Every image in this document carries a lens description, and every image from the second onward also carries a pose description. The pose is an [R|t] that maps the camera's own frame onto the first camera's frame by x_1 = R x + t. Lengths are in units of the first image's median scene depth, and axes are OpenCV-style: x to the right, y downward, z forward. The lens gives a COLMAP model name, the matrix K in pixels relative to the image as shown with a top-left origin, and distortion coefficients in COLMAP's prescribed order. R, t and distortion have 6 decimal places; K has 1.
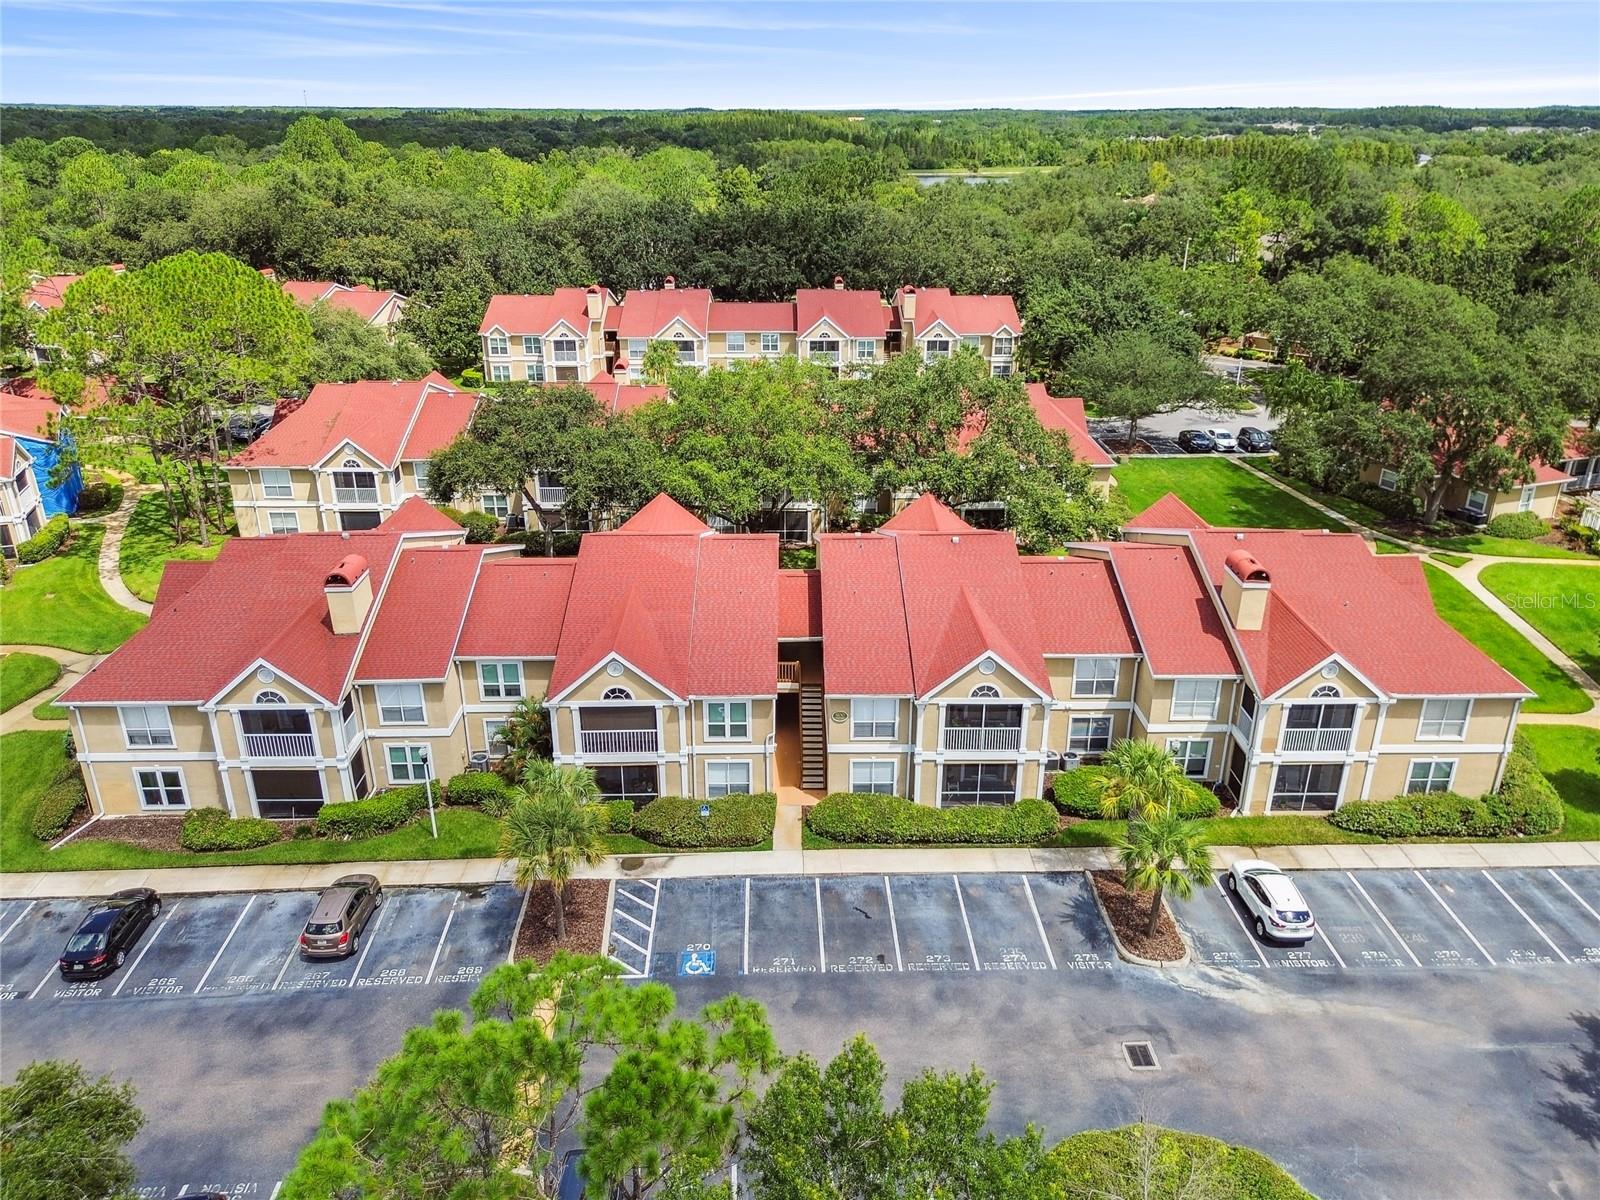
lens RADIAL K [[1162.0, 0, 800.0], [0, 1162.0, 600.0], [0, 0, 1]] dist [0.034066, -0.002342]
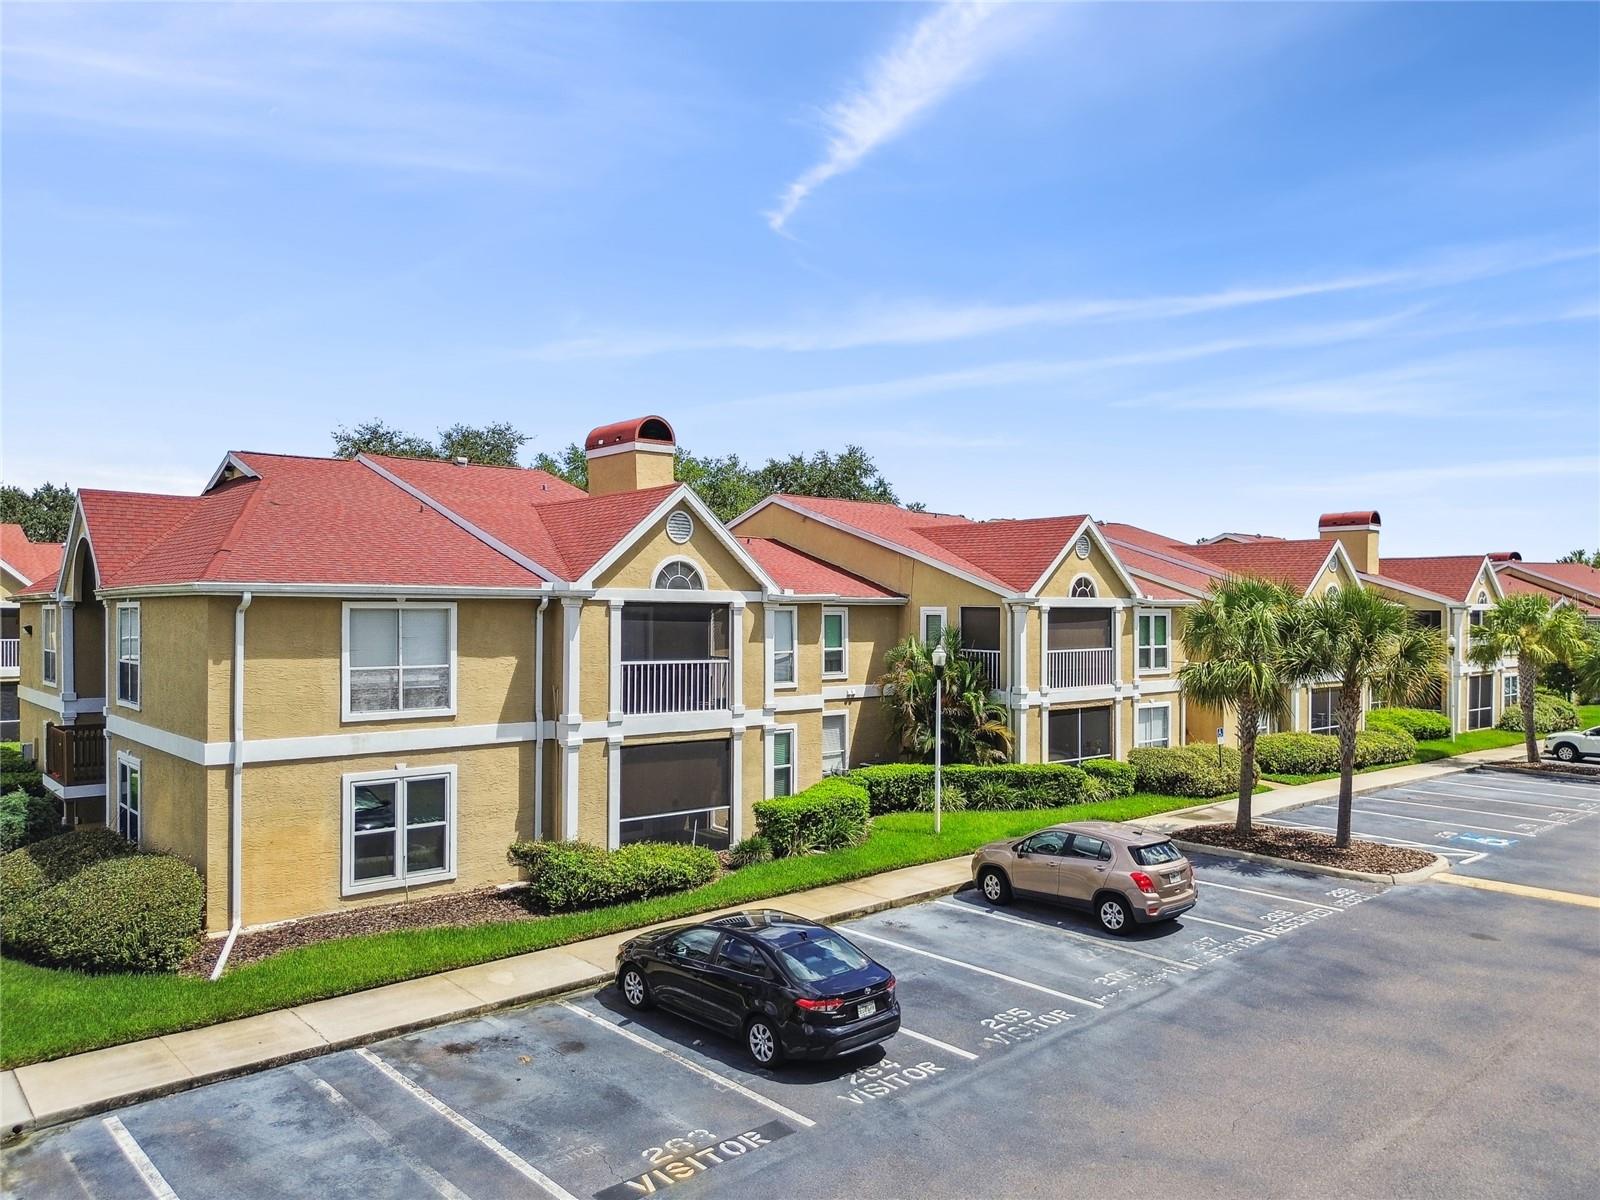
lens RADIAL K [[1162.0, 0, 800.0], [0, 1162.0, 600.0], [0, 0, 1]] dist [0.034066, -0.002342]
pose [[0.767834, 0.009514, 0.640579, -0.707743], [0.248471, 0.917202, -0.311454, 0.253155], [-0.590503, 0.398310, 0.701894, 0.599736]]
